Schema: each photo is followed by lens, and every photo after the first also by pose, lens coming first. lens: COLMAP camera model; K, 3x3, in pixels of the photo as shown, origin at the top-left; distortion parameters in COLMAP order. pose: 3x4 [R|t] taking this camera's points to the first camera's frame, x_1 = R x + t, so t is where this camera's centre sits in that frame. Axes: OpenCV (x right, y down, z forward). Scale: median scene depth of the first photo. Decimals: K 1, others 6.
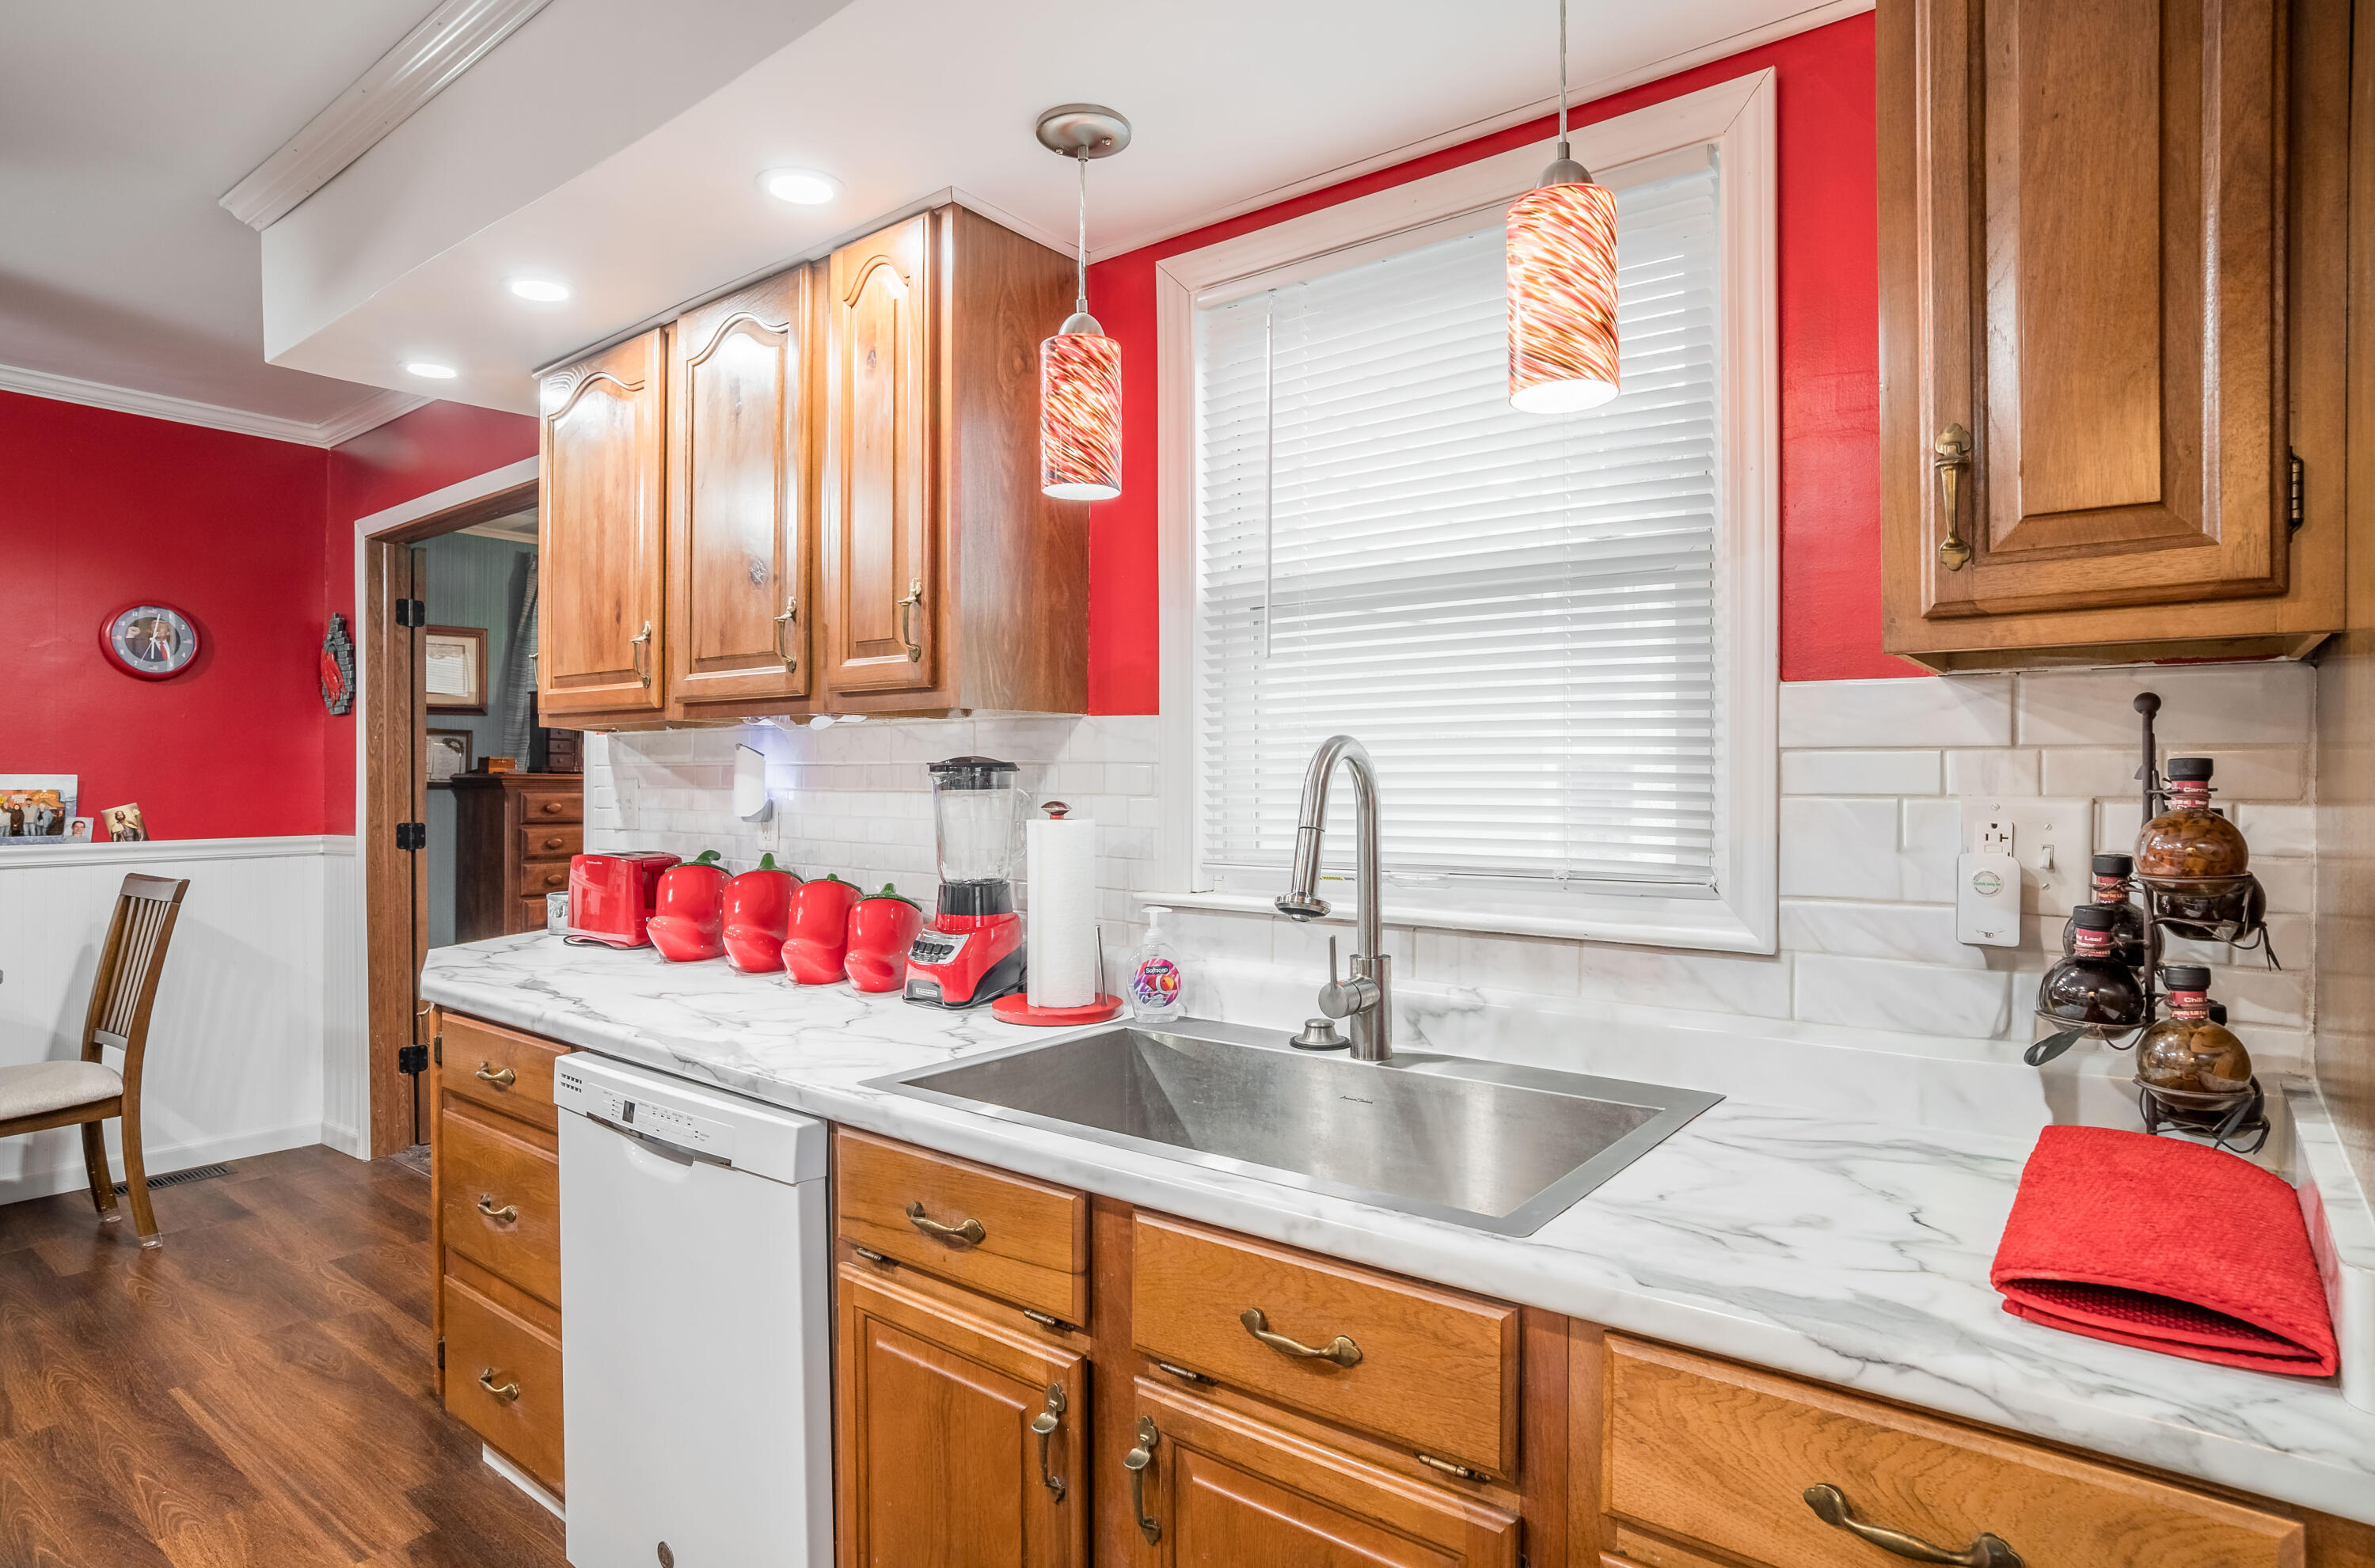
lens RADIAL K [[1260.3, 0, 1187.5], [0, 1260.3, 784.0], [0, 0, 1]] dist [-0.054260, 0.030057]
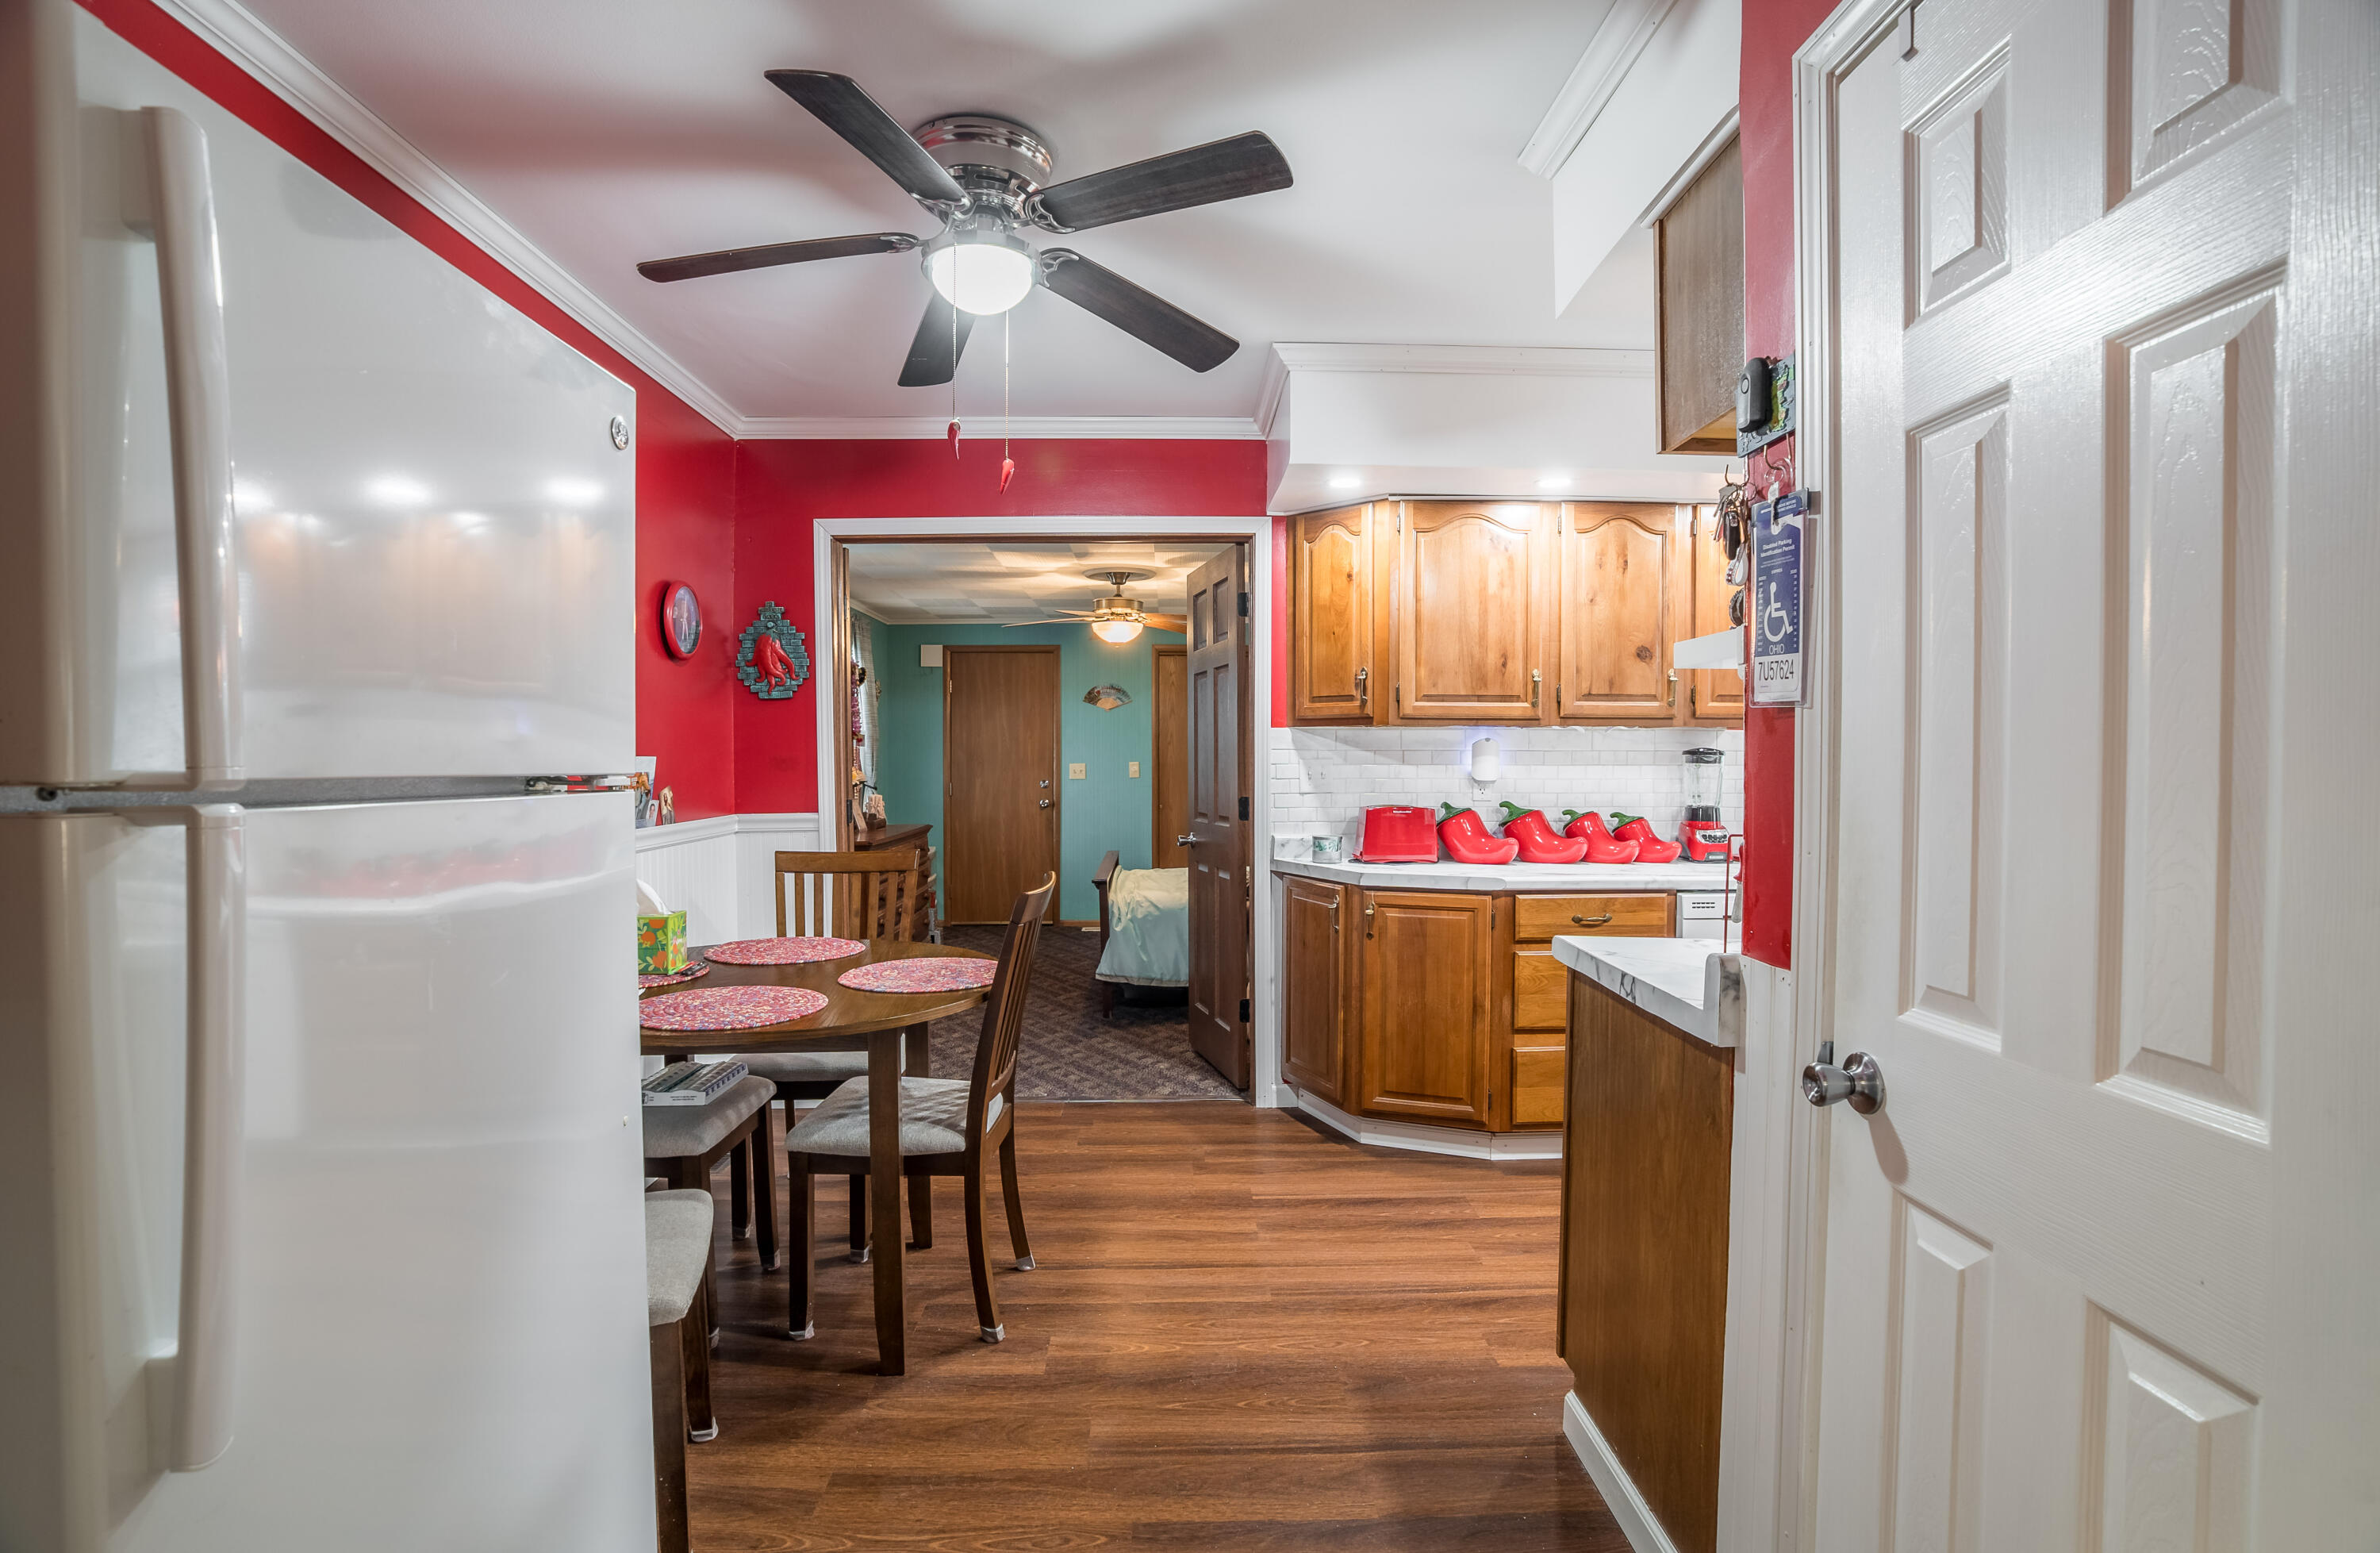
lens RADIAL K [[1129.0, 0, 1166.2], [0, 1129.0, 787.0], [0, 0, 1]] dist [-0.049404, 0.000099]
pose [[0.786344, -0.017850, 0.617531, -1.241207], [0.004262, 0.999715, 0.023470, -0.002476], [-0.617774, -0.015824, 0.786196, 0.050621]]
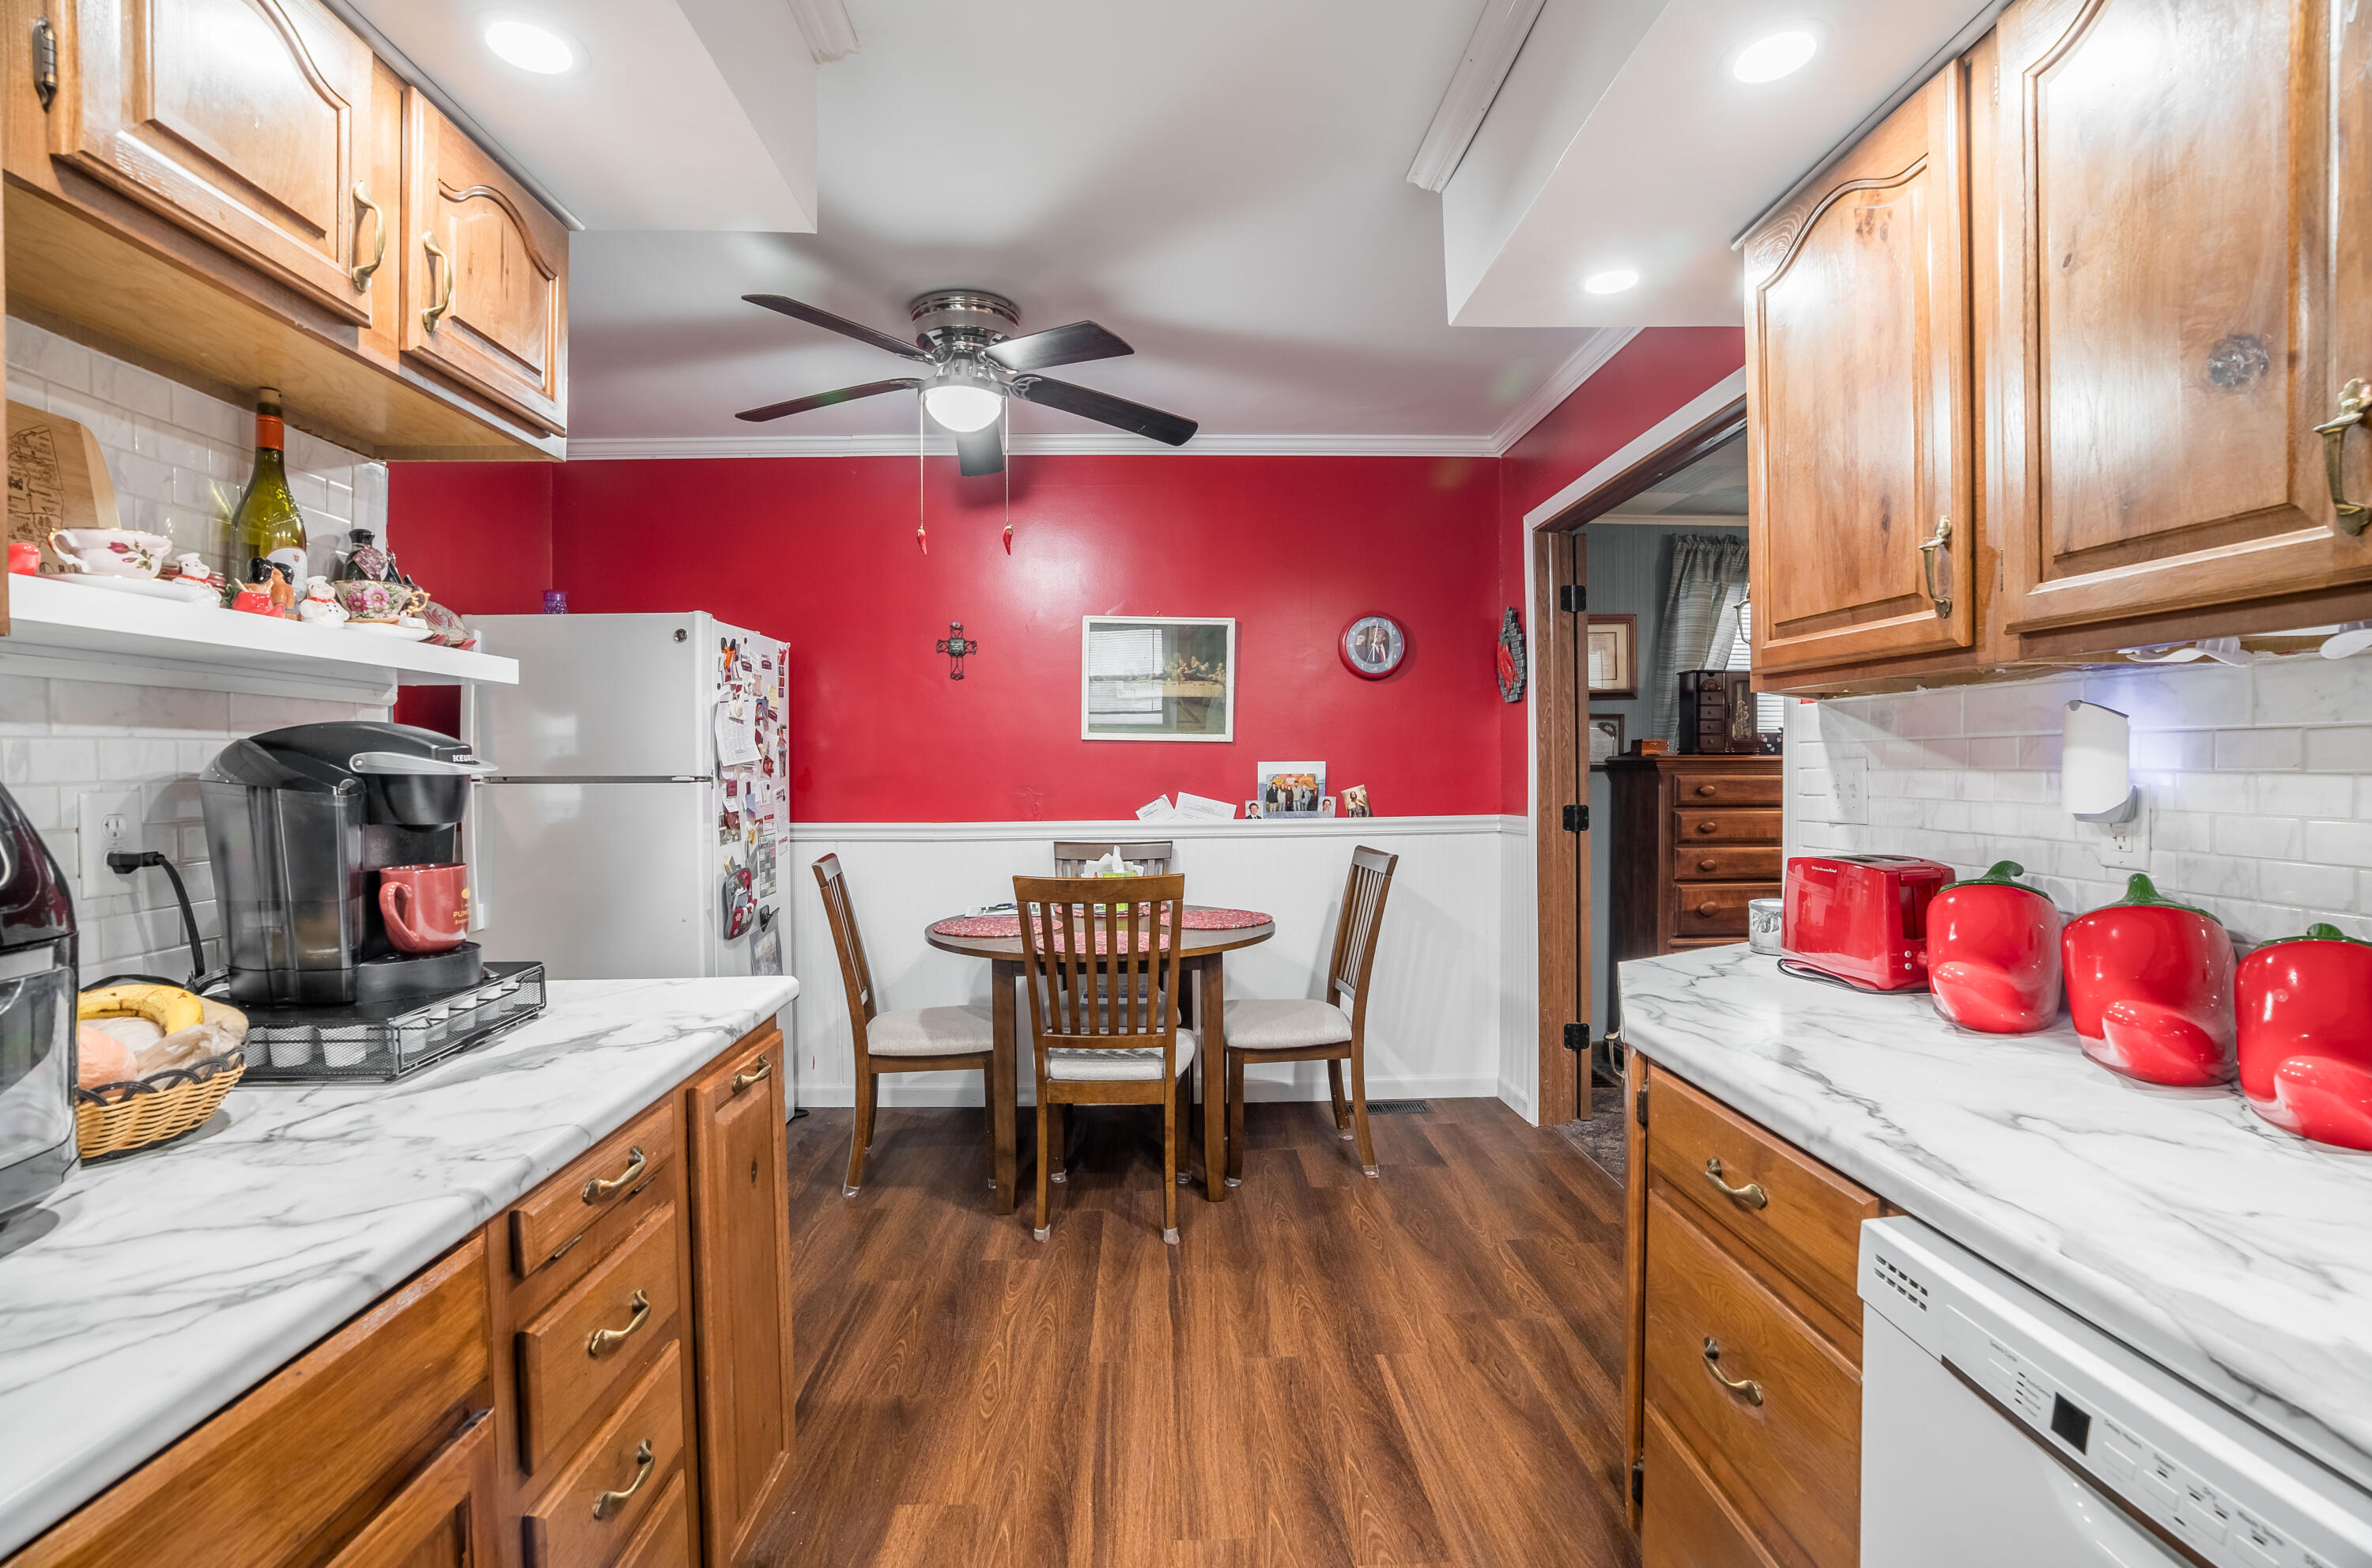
lens RADIAL K [[1087.9, 0, 1186.0], [0, 1087.9, 784.0], [0, 0, 1]] dist [-0.066838, 0.029225]
pose [[0.633676, 0.004390, -0.773586, -0.174104], [0.008913, 0.999876, 0.012975, -0.000245], [0.773547, -0.015117, 0.633559, 0.231243]]
